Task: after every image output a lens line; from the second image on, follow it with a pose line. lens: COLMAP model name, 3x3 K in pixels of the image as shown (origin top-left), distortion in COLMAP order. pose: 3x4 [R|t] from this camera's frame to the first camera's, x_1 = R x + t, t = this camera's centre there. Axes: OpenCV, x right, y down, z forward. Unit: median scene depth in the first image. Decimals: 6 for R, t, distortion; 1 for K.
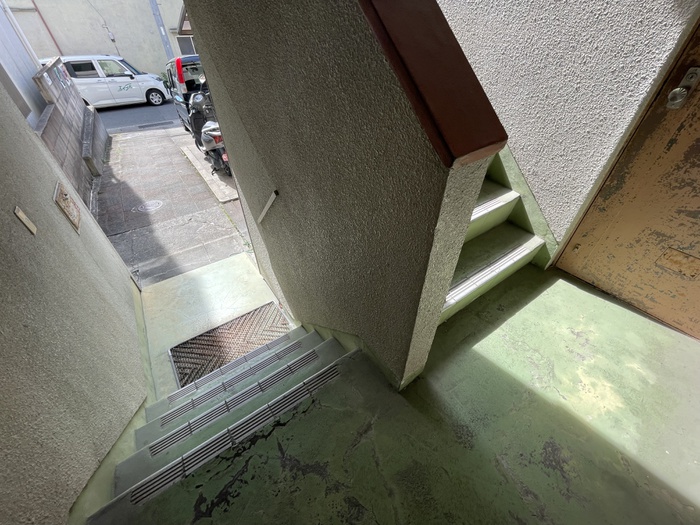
lens RADIAL K [[283.2, 0, 349.6], [0, 283.2, 262.6], [0, 0, 1]] dist [-0.007457, 0.000303]
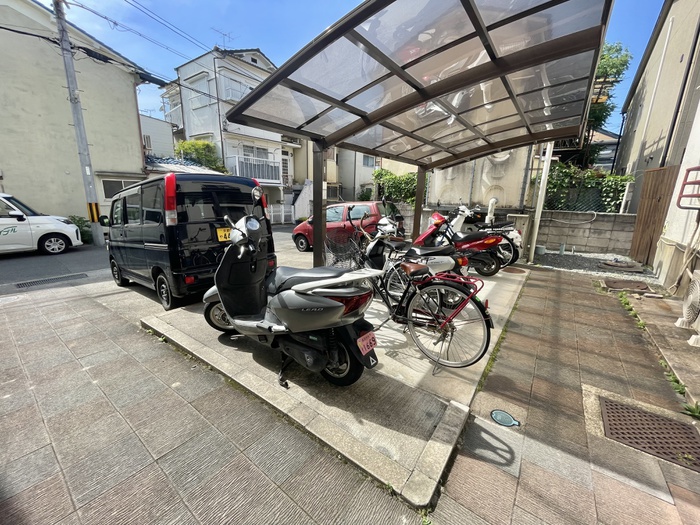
lens RADIAL K [[283.2, 0, 349.9], [0, 283.2, 264.5], [0, 0, 1]] dist [-0.007457, 0.000303]
pose [[0.946710, -0.049971, 0.318188, -0.264161], [0.185312, 0.892513, -0.411193, -0.144827], [-0.263440, 0.448245, 0.854211, 0.284188]]
